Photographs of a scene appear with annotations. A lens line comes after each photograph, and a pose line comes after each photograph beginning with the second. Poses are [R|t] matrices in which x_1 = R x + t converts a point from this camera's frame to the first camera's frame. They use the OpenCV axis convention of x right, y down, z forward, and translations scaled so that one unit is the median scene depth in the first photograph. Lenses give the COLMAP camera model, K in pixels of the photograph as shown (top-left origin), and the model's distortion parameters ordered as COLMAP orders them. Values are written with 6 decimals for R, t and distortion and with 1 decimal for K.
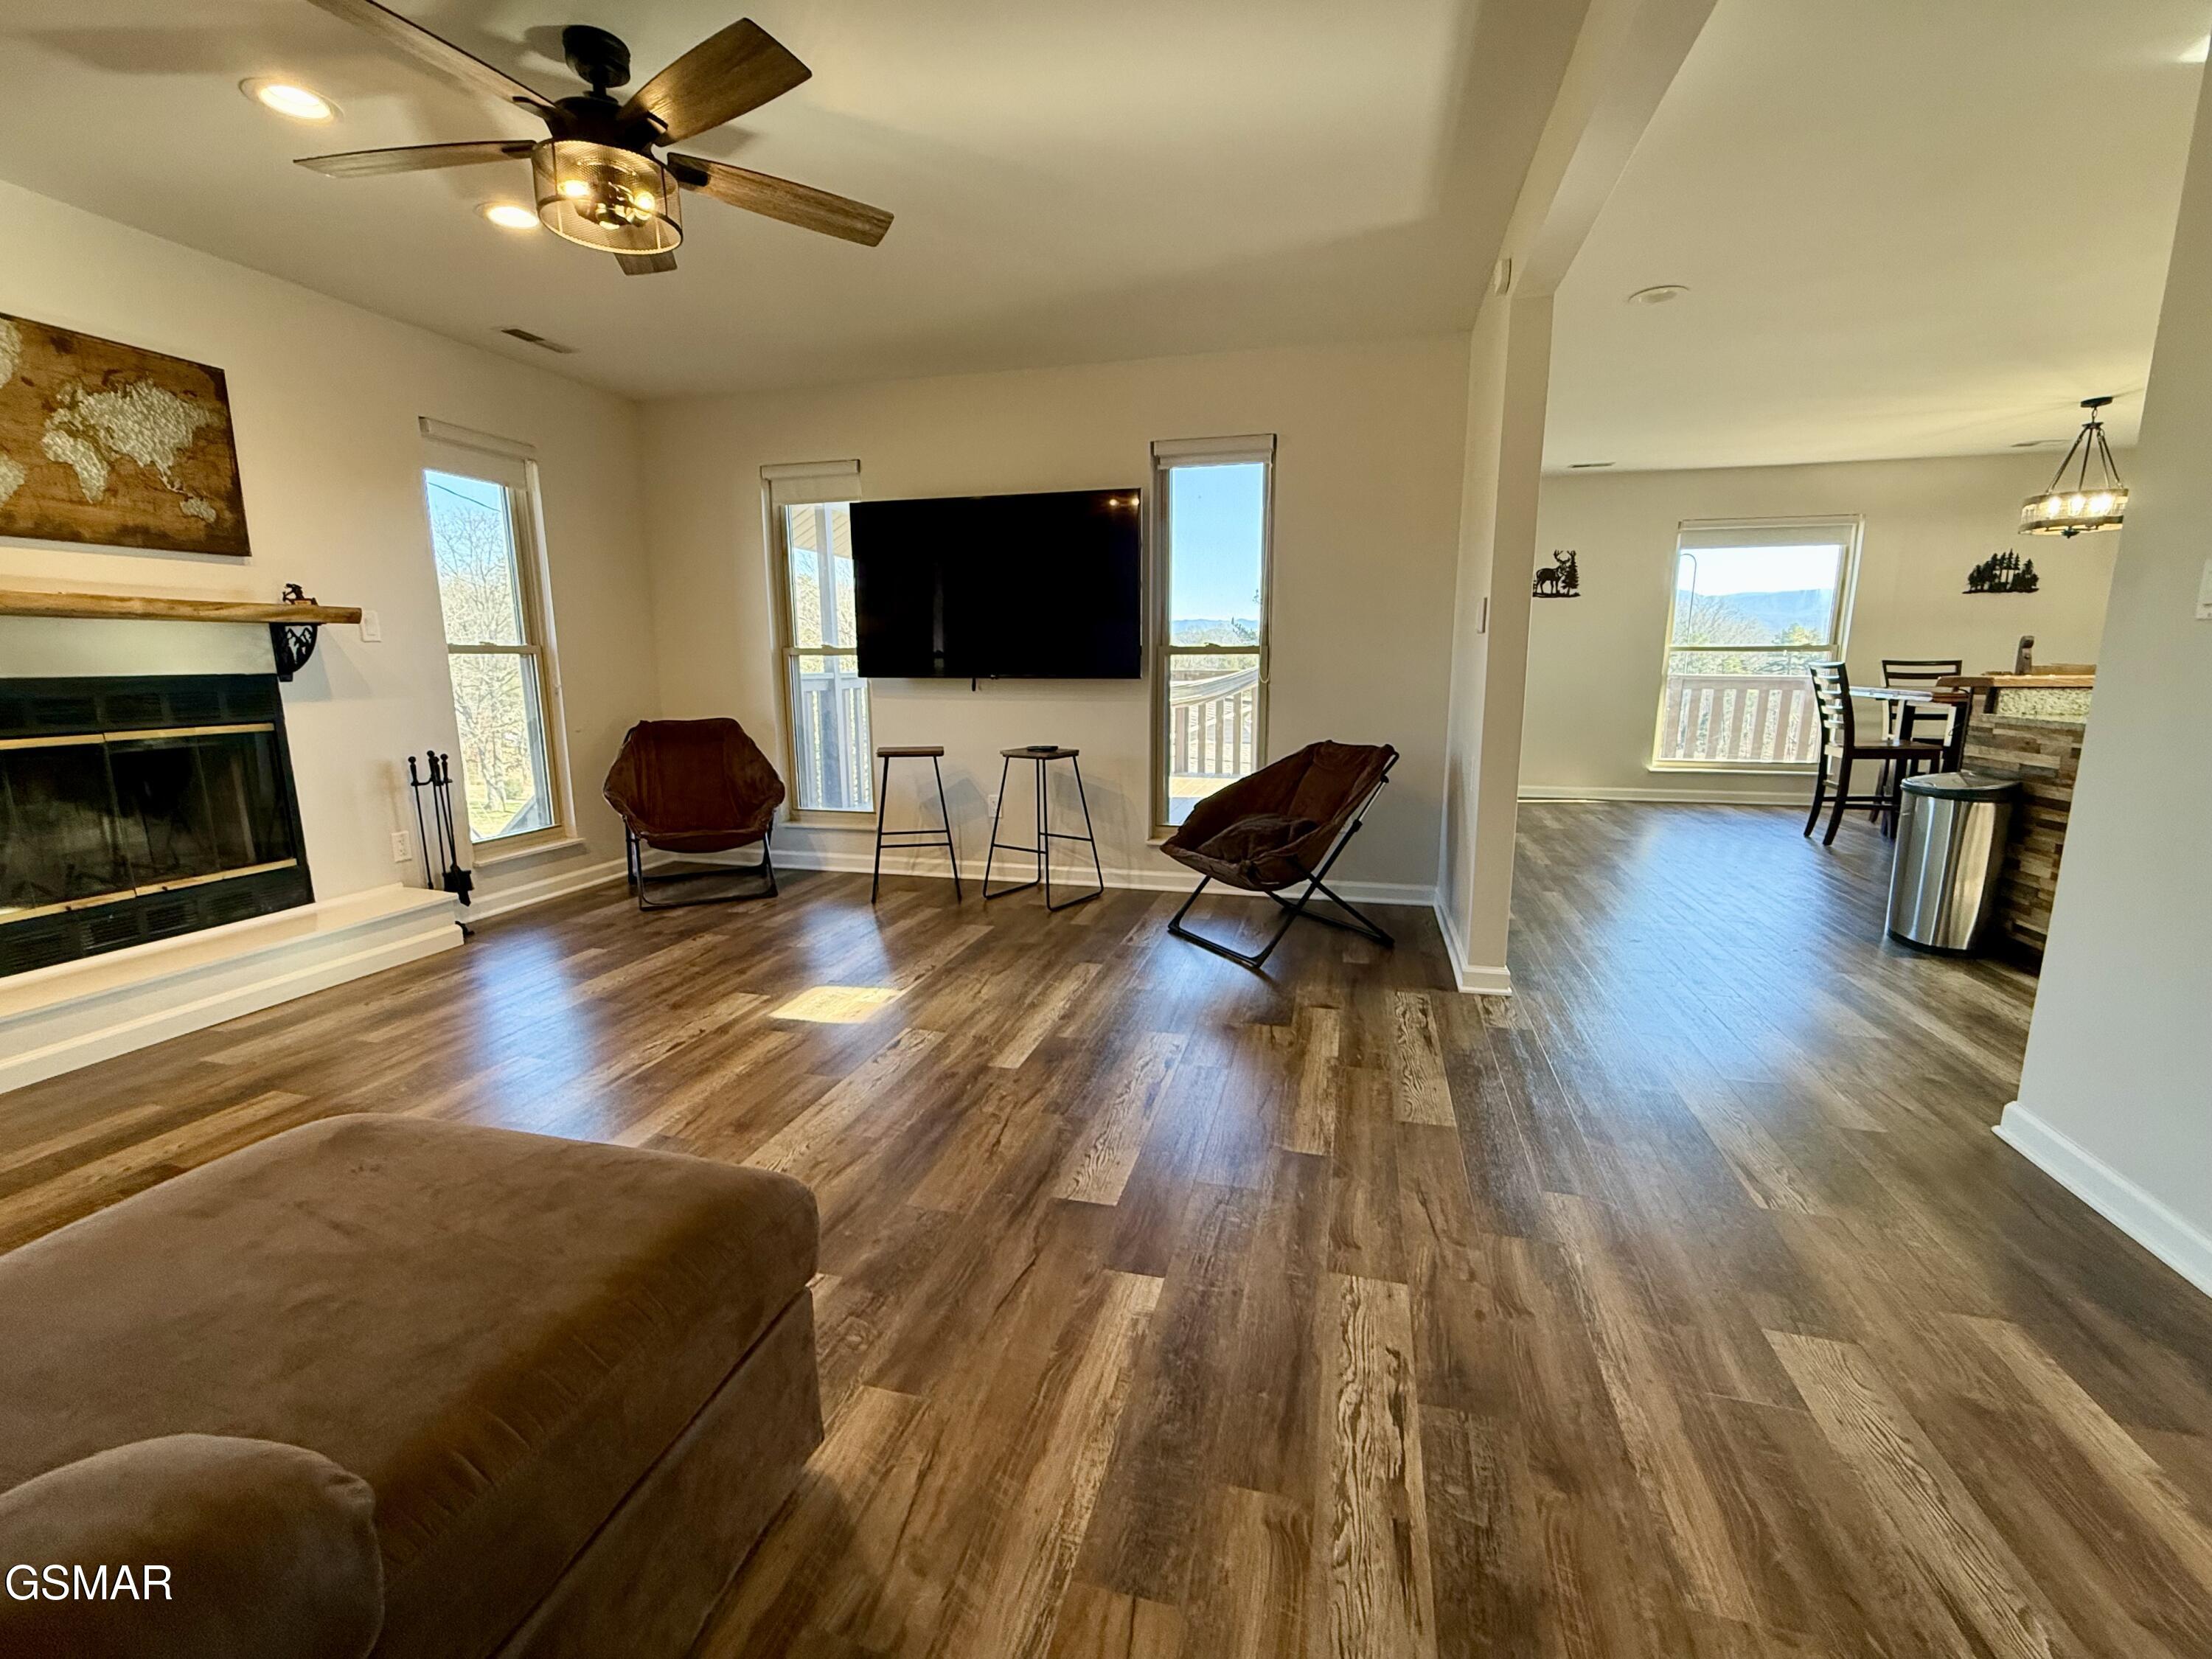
lens RADIAL K [[945.5, 0, 1122.9], [0, 945.5, 828.5], [0, 0, 1]] dist [0.000682, -0.000185]
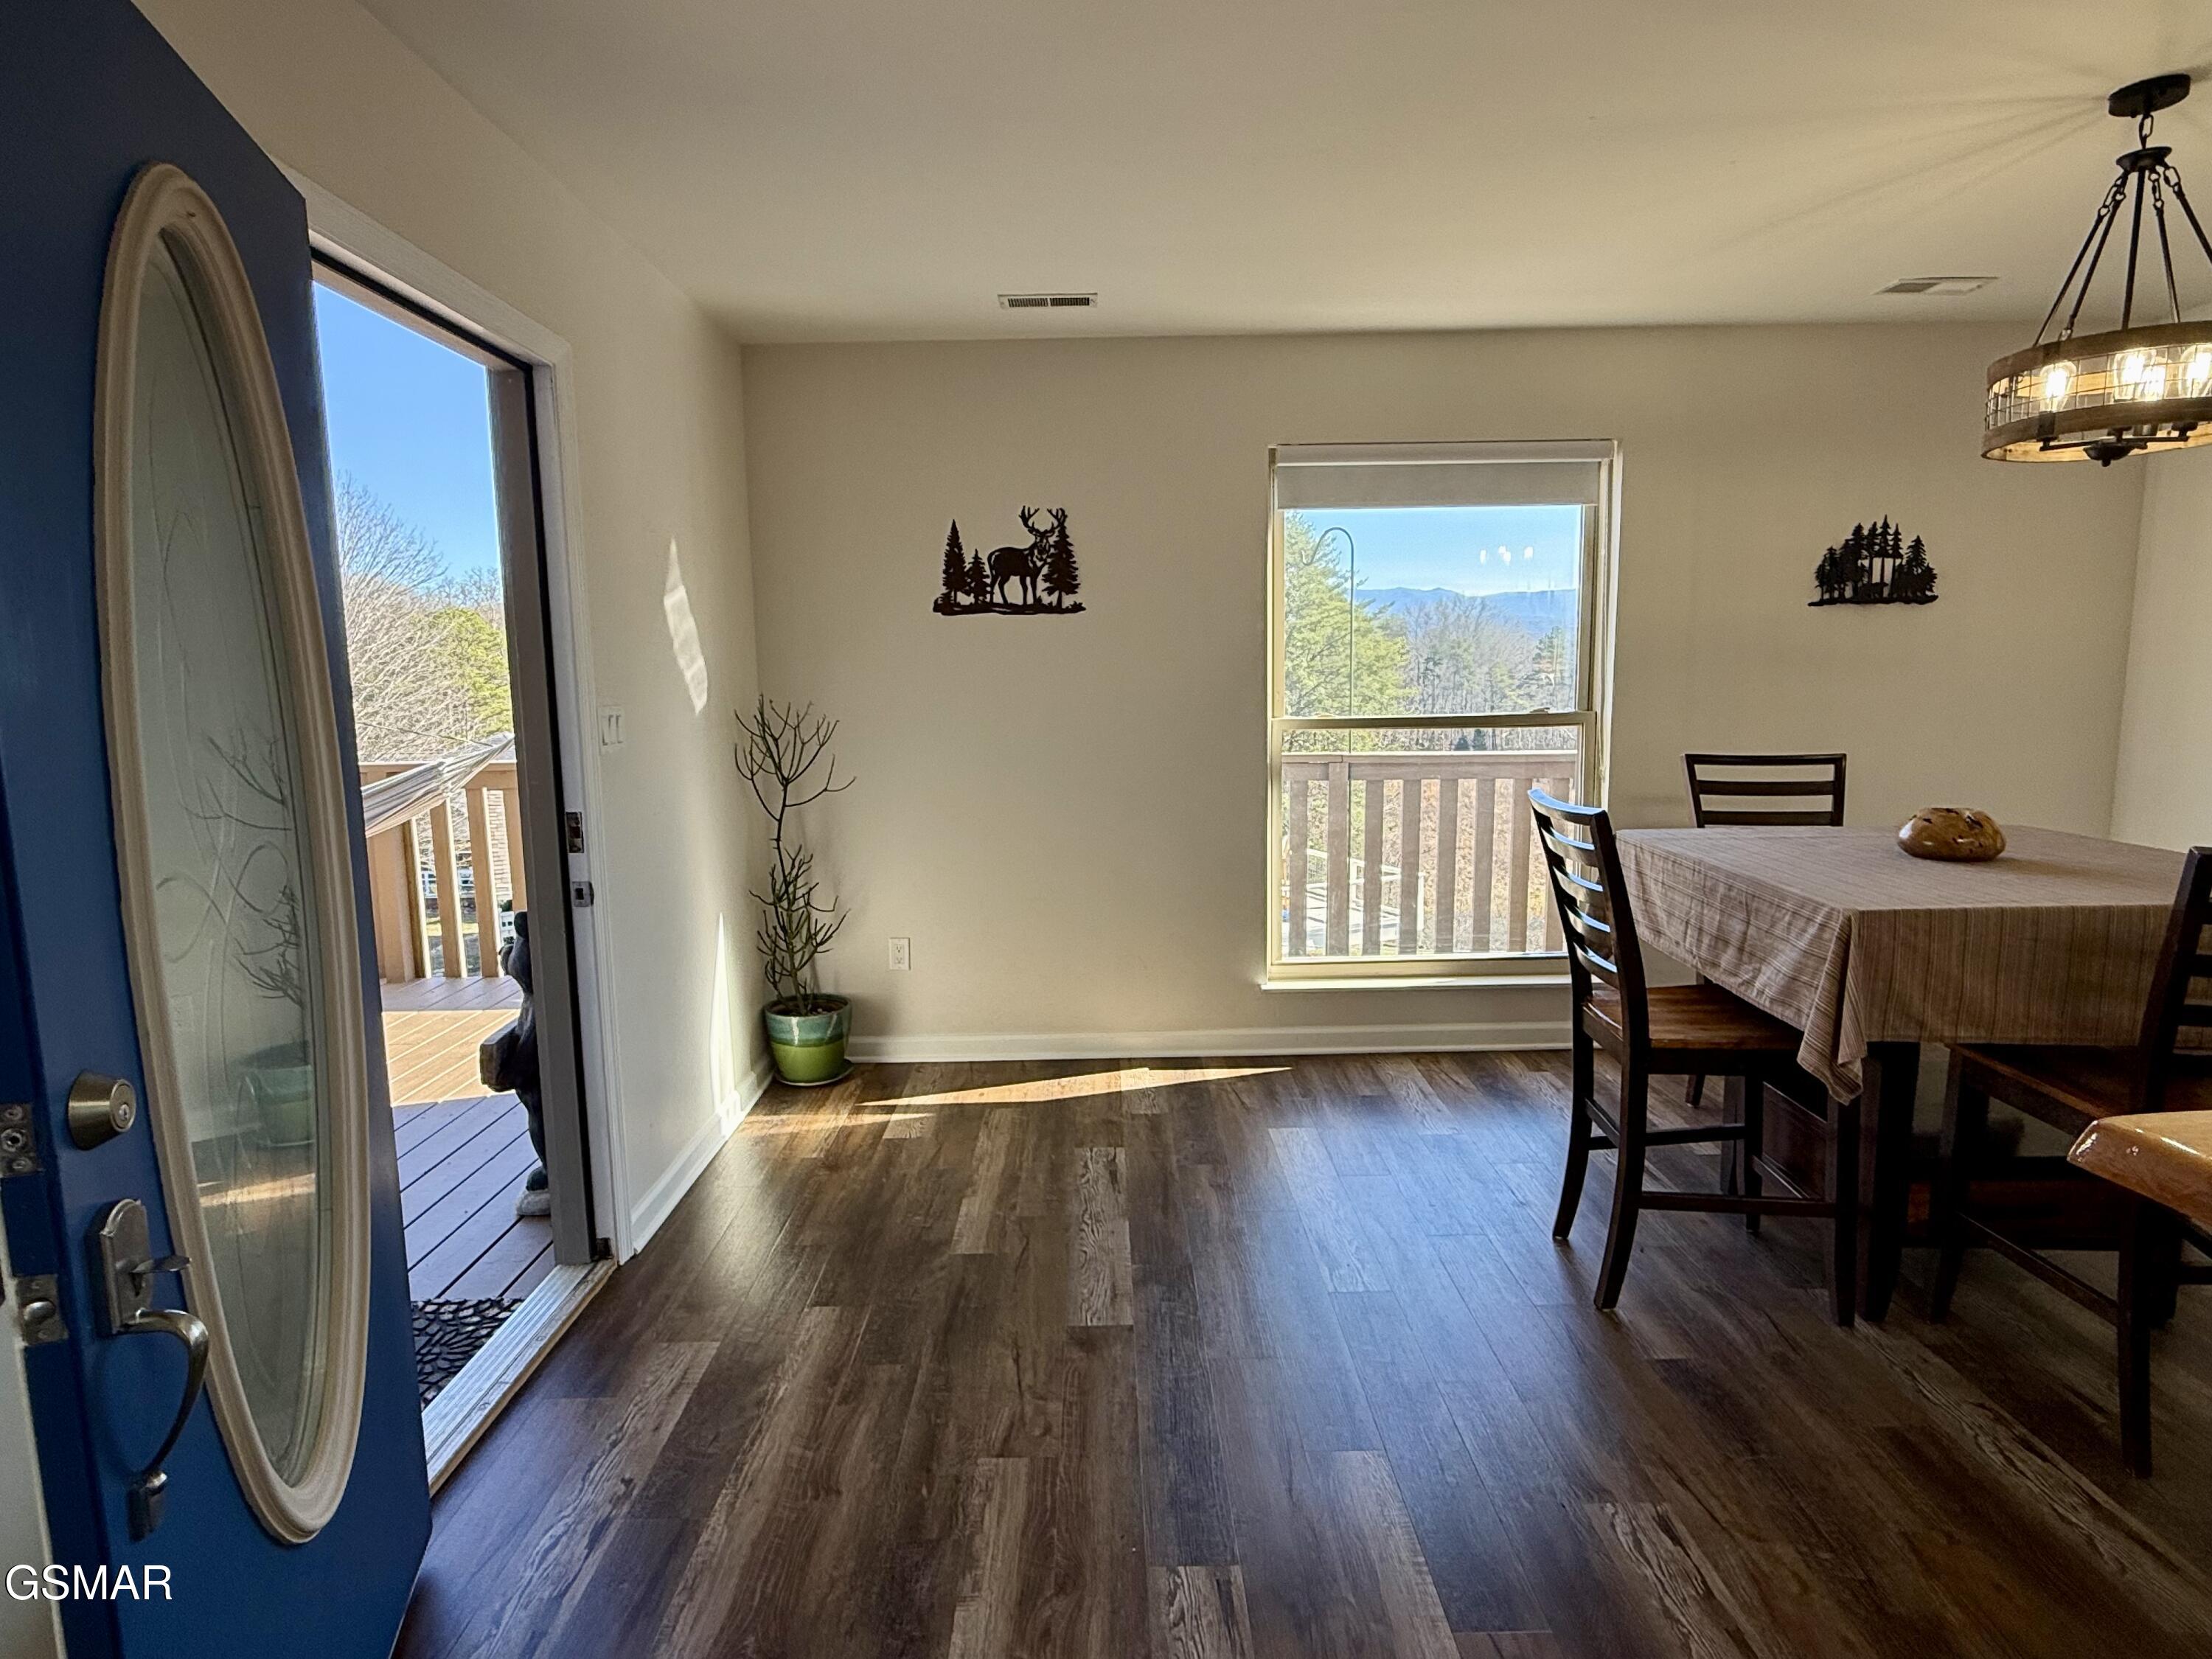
lens RADIAL K [[1216.9, 0, 1117.3], [0, 1216.9, 828.3], [0, 0, 1]] dist [0.004835, 0.001384]
pose [[0.965768, -0.047568, 0.255009, 0.383824], [0.060876, 0.997151, -0.044546, -0.129295], [-0.252163, 0.058545, 0.965912, 0.496133]]
